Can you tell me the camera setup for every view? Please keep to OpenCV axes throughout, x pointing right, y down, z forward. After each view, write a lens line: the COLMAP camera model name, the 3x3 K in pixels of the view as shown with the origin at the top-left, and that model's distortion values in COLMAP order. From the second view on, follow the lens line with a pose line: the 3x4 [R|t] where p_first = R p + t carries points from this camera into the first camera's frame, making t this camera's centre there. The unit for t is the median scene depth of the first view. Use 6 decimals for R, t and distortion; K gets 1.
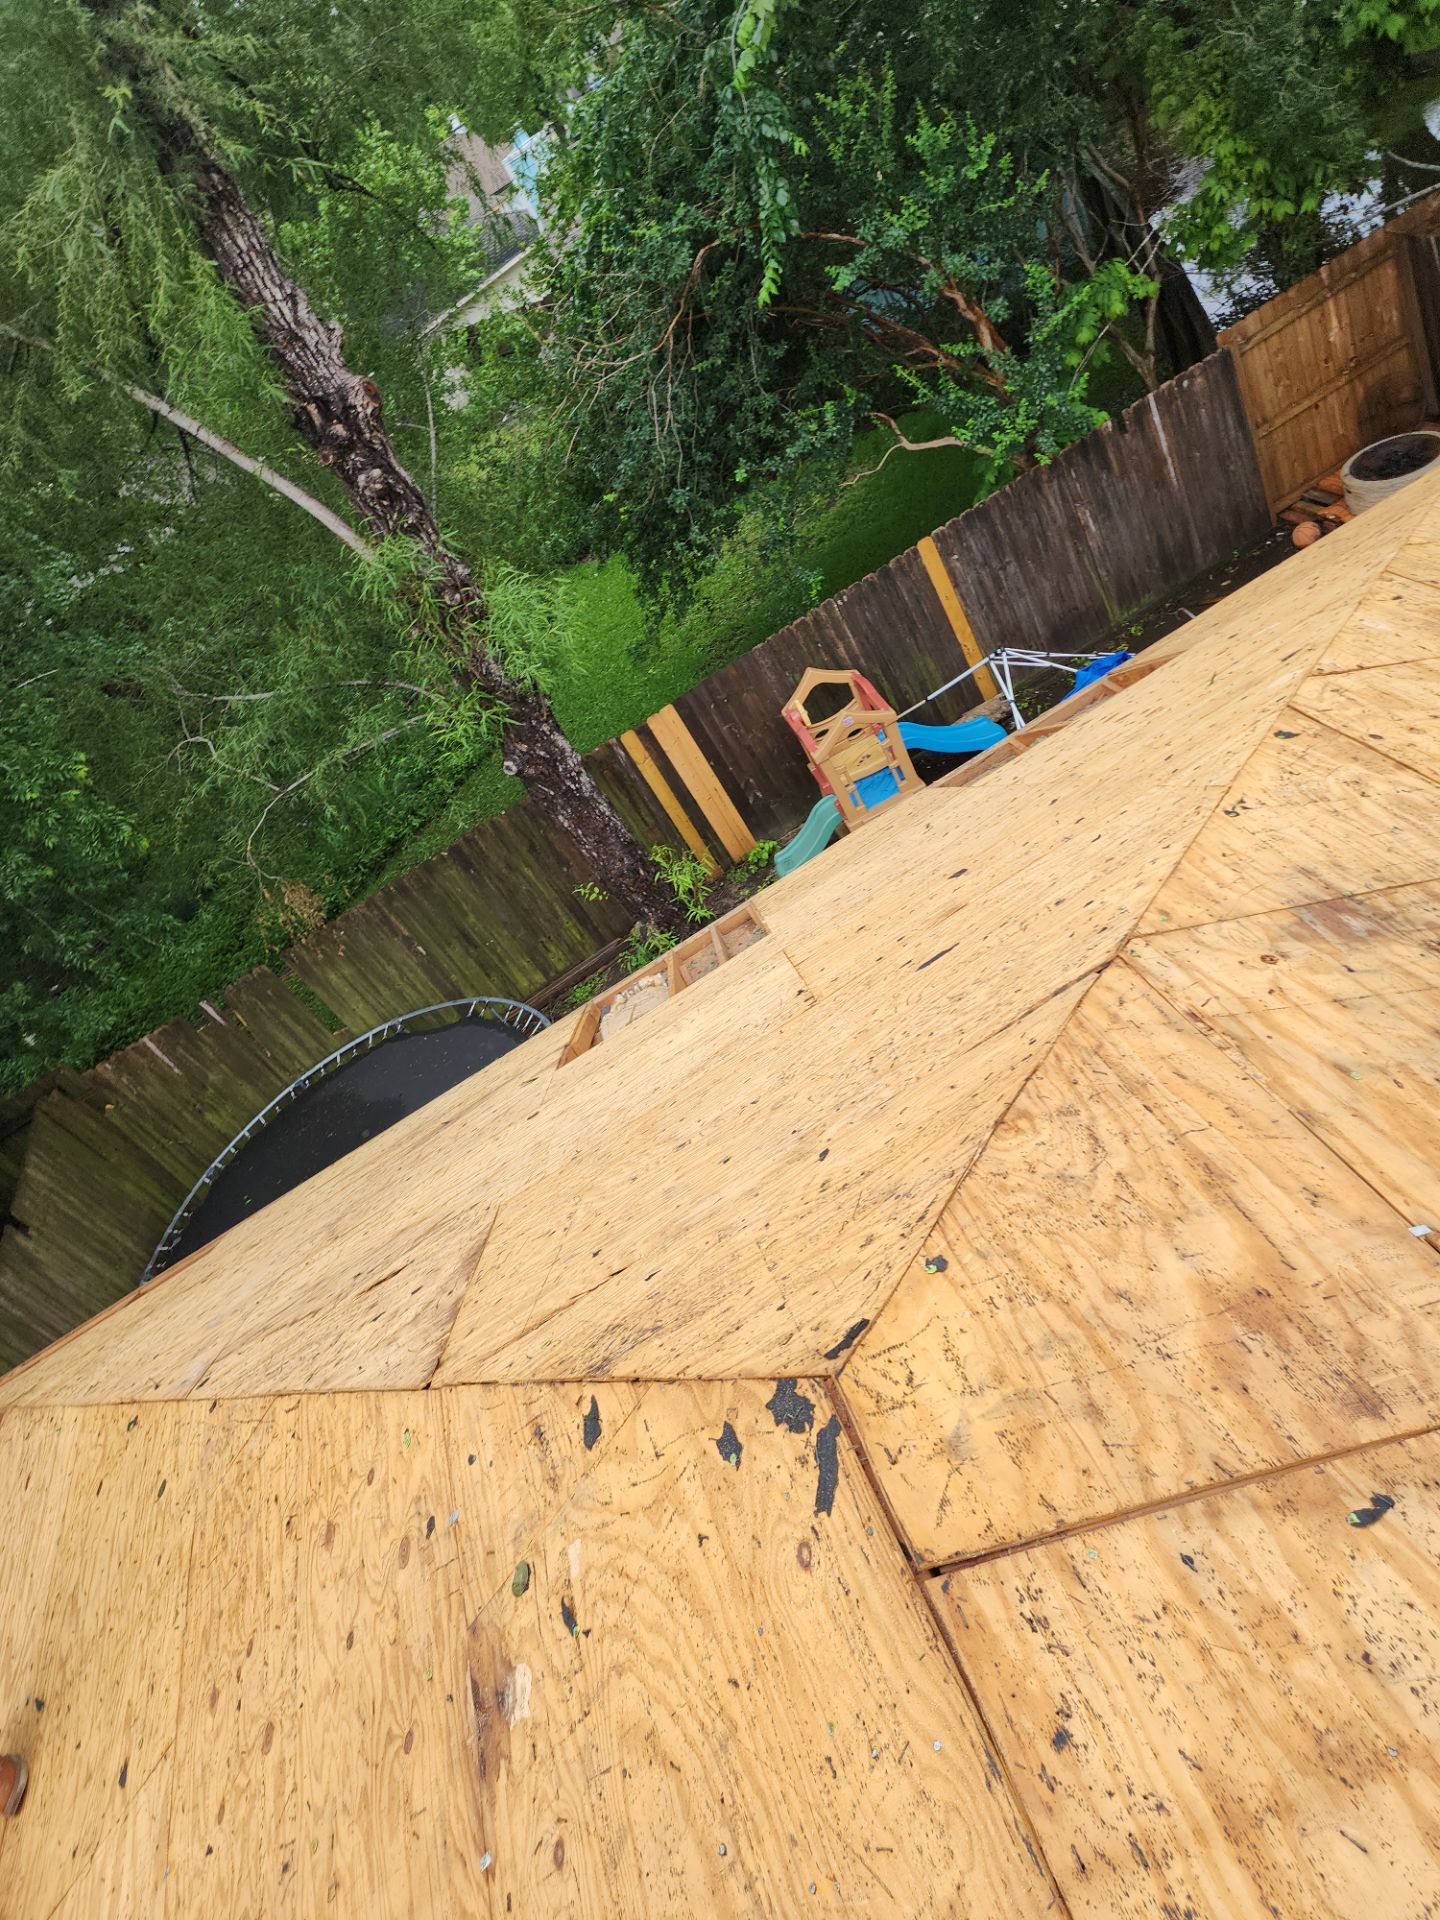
lens RADIAL K [[1286.9, 0, 726.0], [0, 1286.9, 925.1], [0, 0, 1]] dist [0.072203, -0.055313]
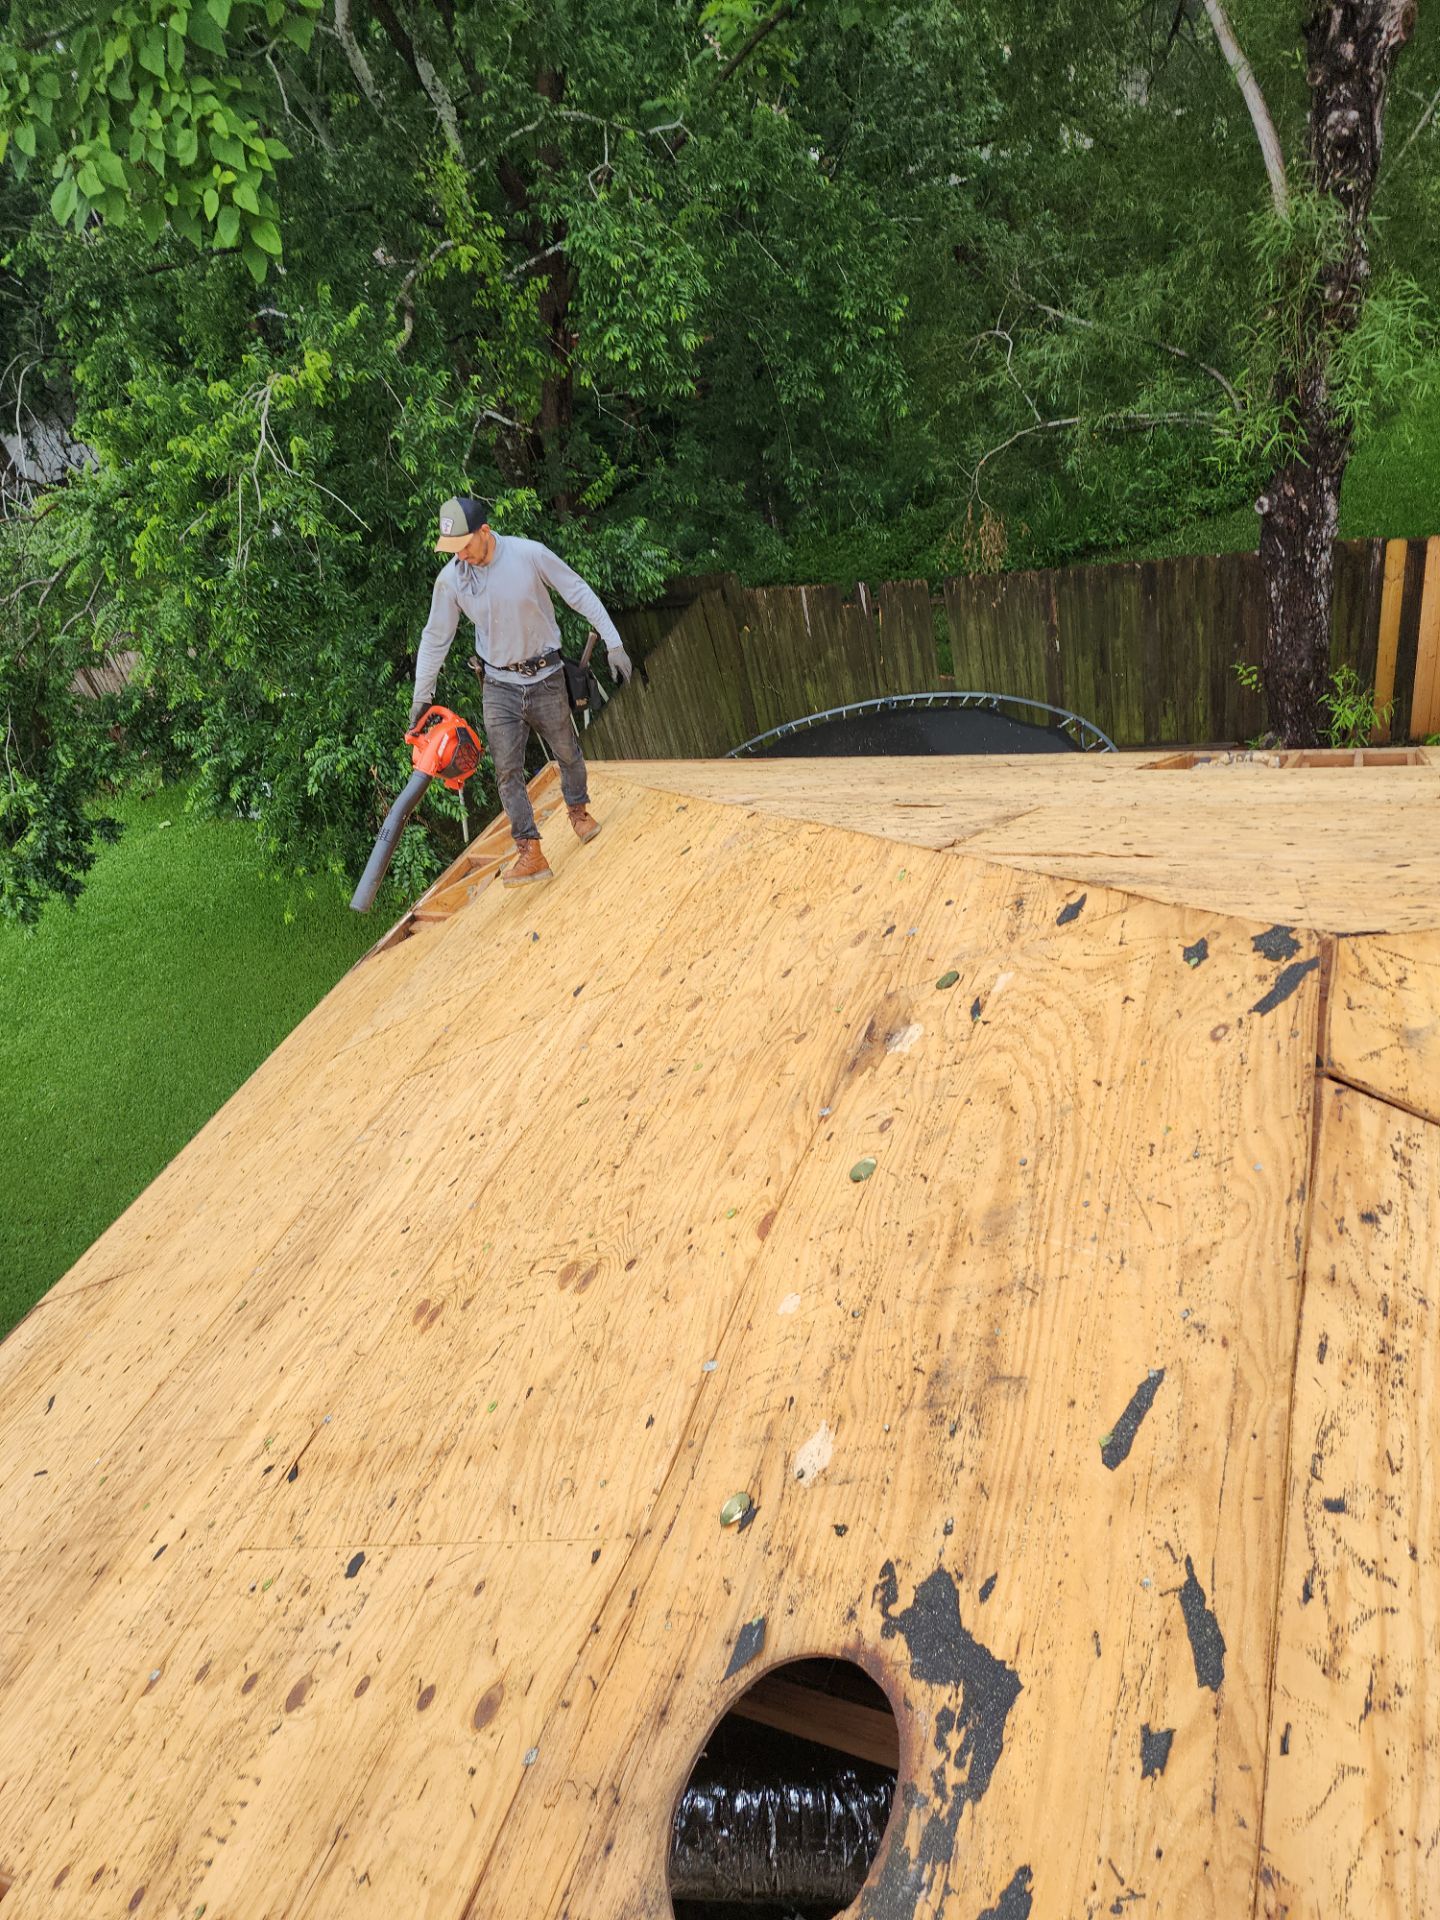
lens RADIAL K [[1267.3, 0, 720.0], [0, 1267.3, 960.0], [0, 0, 1]] dist [0.069922, -0.056005]
pose [[0.757044, 0.580508, -0.299825, 0.023036], [-0.498946, 0.809929, 0.308331, 0.242701], [0.421826, -0.083824, 0.902794, -0.136482]]
